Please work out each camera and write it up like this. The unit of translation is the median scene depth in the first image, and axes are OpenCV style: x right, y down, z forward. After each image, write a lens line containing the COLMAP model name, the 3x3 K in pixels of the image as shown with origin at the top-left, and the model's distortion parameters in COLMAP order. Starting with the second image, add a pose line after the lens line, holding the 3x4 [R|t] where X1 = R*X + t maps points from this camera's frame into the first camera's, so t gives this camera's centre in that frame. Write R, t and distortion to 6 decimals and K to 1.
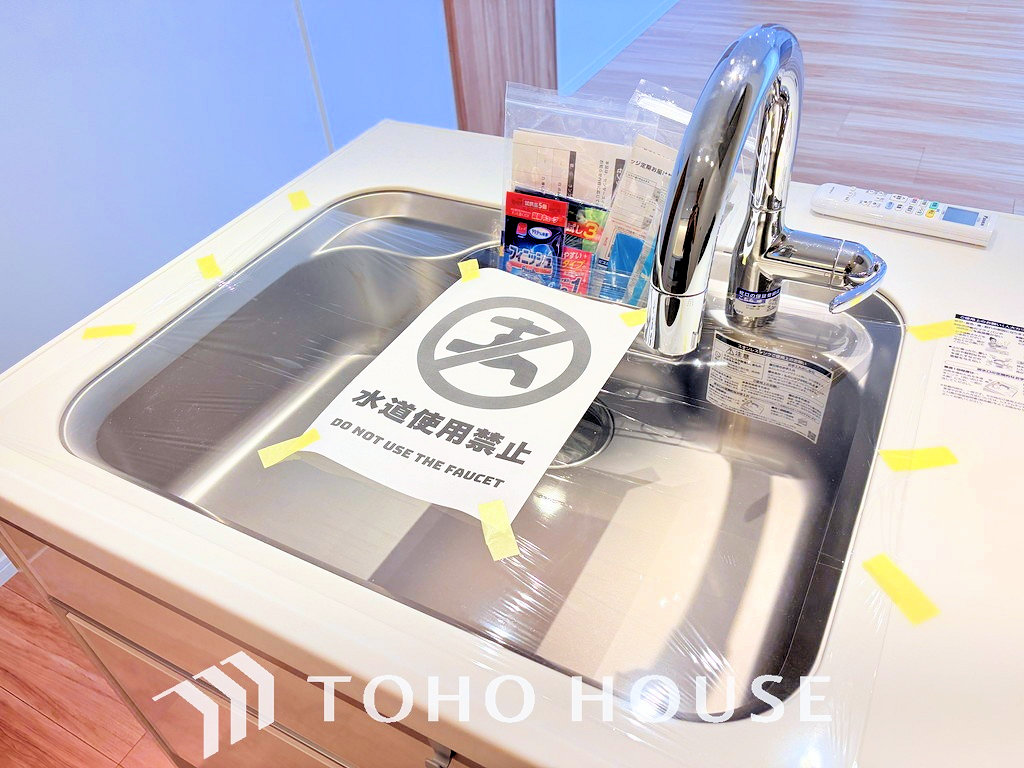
lens RADIAL K [[796.2, 0, 509.9], [0, 796.2, 381.9], [0, 0, 1]] dist [0.033071, -0.030377]
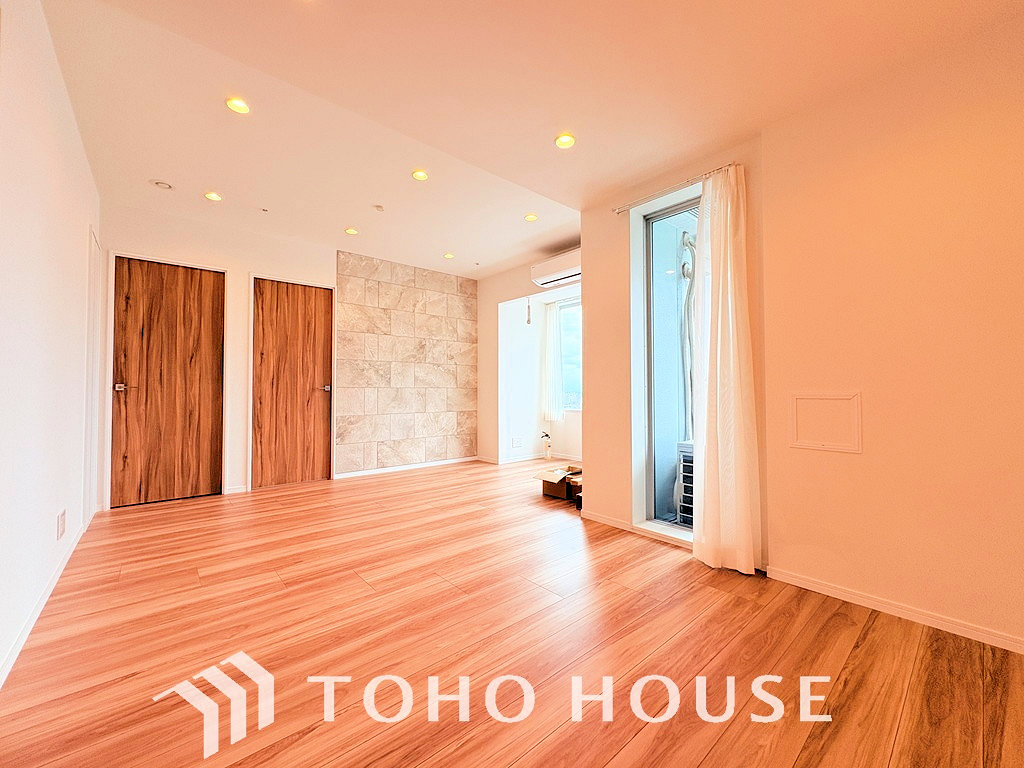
lens RADIAL K [[410.5, 0, 507.0], [0, 410.5, 380.5], [0, 0, 1]] dist [-0.000671, -0.000123]
pose [[0.366889, 0.091325, 0.925771, -0.120837], [0.584088, 0.751942, -0.305655, -0.224693], [-0.724040, 0.652873, 0.222537, 0.470475]]
